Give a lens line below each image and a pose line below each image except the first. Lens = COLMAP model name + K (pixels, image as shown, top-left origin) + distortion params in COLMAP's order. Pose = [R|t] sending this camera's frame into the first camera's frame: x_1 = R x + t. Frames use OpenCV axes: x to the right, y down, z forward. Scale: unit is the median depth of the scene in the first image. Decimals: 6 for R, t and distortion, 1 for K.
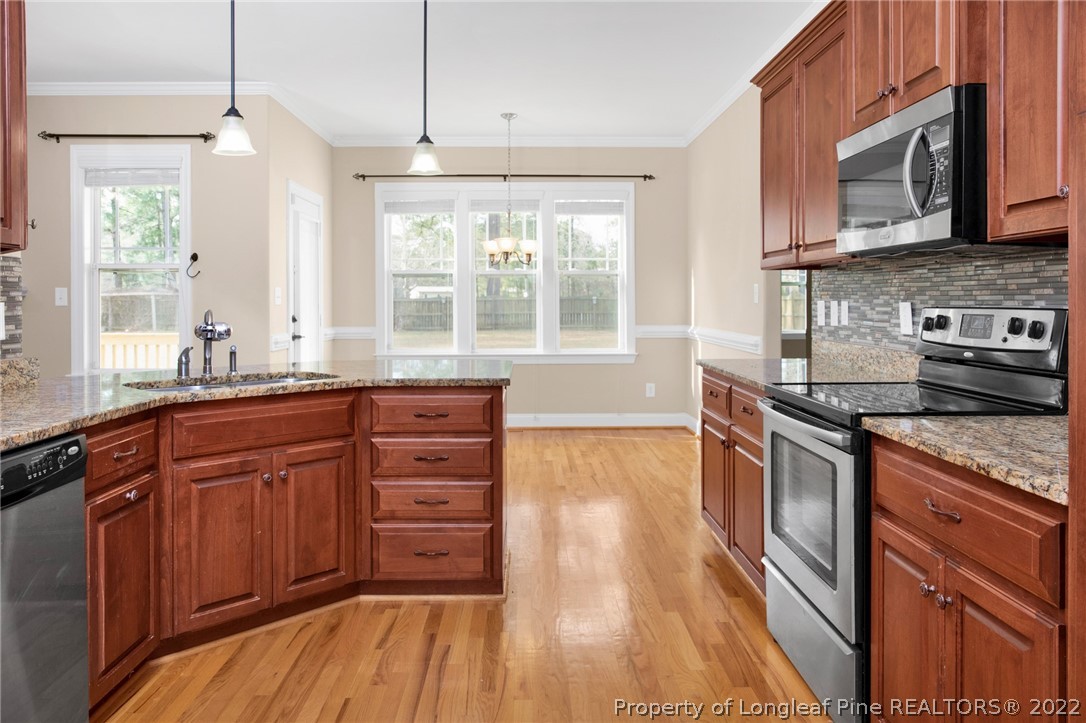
lens RADIAL K [[743.9, 0, 548.7], [0, 743.9, 316.9], [0, 0, 1]] dist [-0.005146, -0.001271]
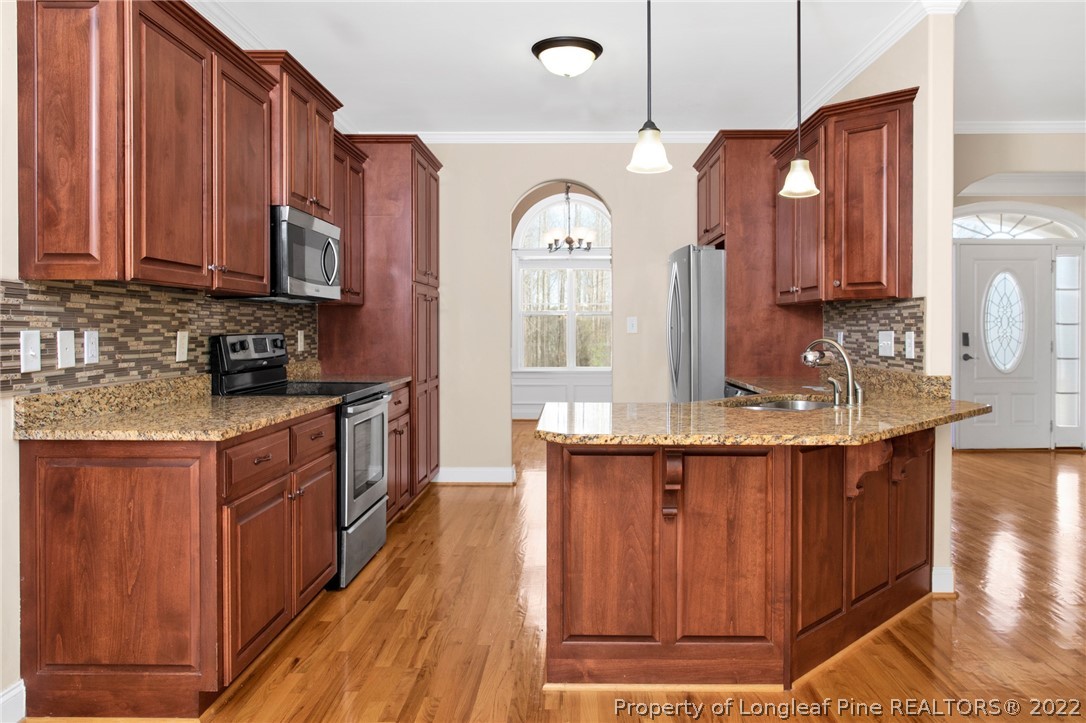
lens RADIAL K [[748.6, 0, 545.3], [0, 748.6, 329.9], [0, 0, 1]] dist [-0.004516, -0.001731]
pose [[-0.997770, -0.000678, 0.066735, -0.124559], [0.000923, 0.999712, 0.023966, -0.048274], [-0.066732, 0.023975, -0.997483, 2.086855]]
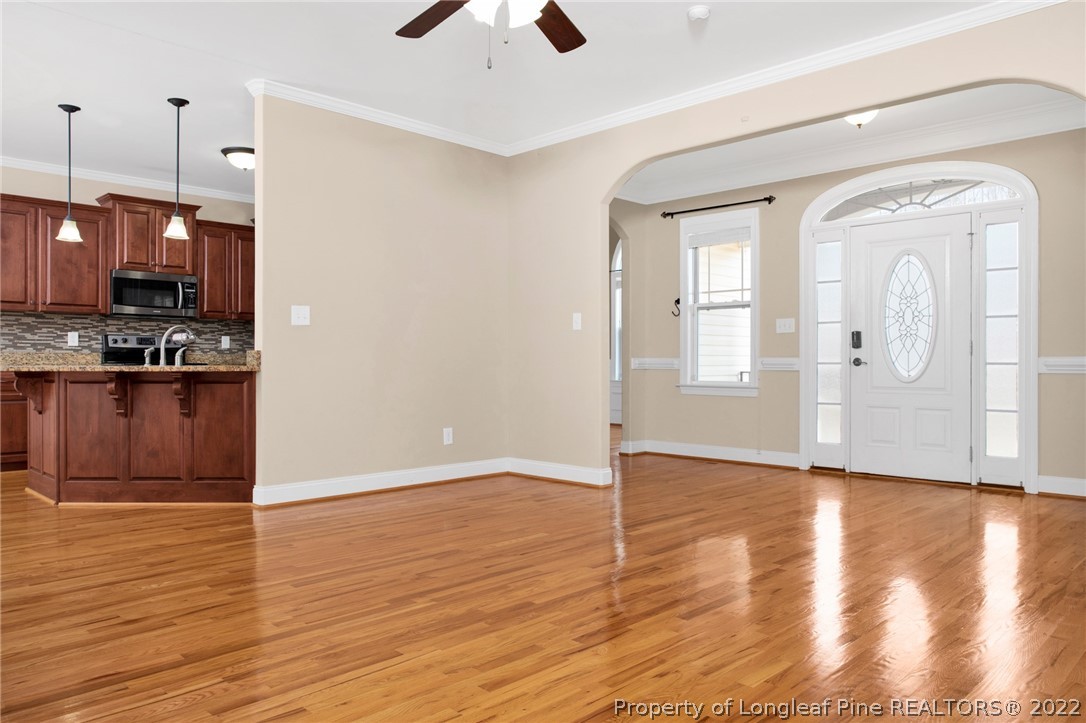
lens RADIAL K [[742.7, 0, 543.0], [0, 742.7, 361.5], [0, 0, 1]] dist [-0.001305, 0.000738]
pose [[-0.676497, 0.000294, 0.736445, -2.316361], [0.014863, 0.999802, 0.013254, 0.065504], [-0.736296, 0.019912, -0.676367, 1.522649]]
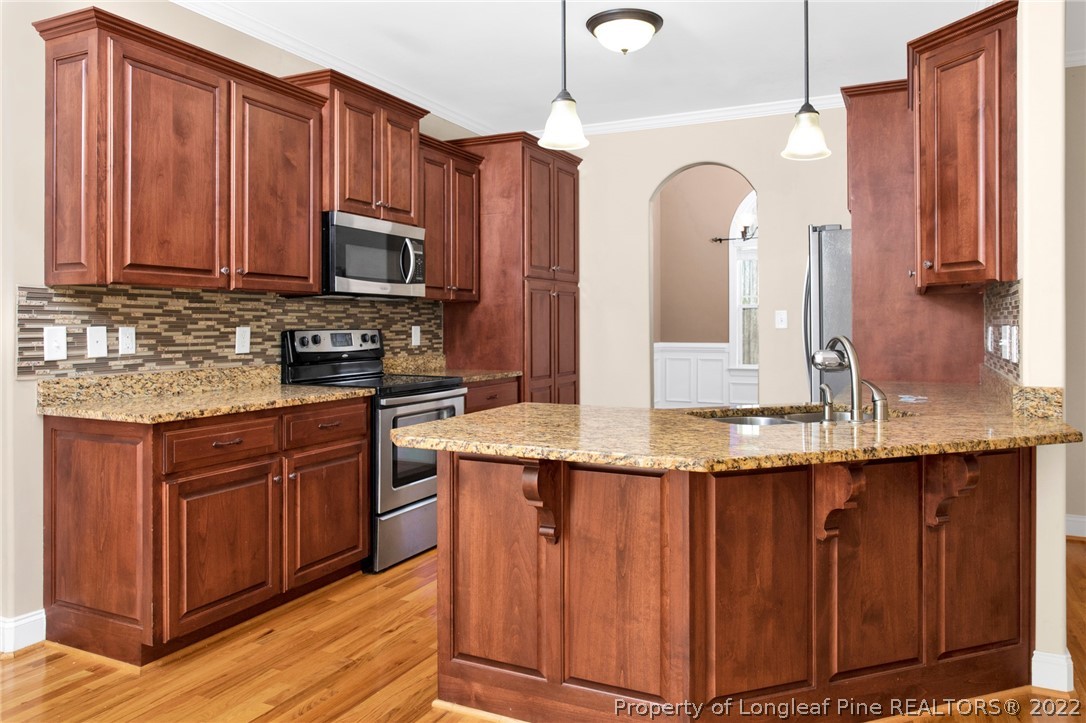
lens RADIAL K [[743.9, 0, 548.7], [0, 743.9, 316.9], [0, 0, 1]] dist [-0.005146, -0.001271]
pose [[-0.883089, 0.006881, 0.469155, -0.562529], [0.012840, 0.999872, 0.009503, -0.042667], [-0.469030, 0.014416, -0.883065, 1.884974]]
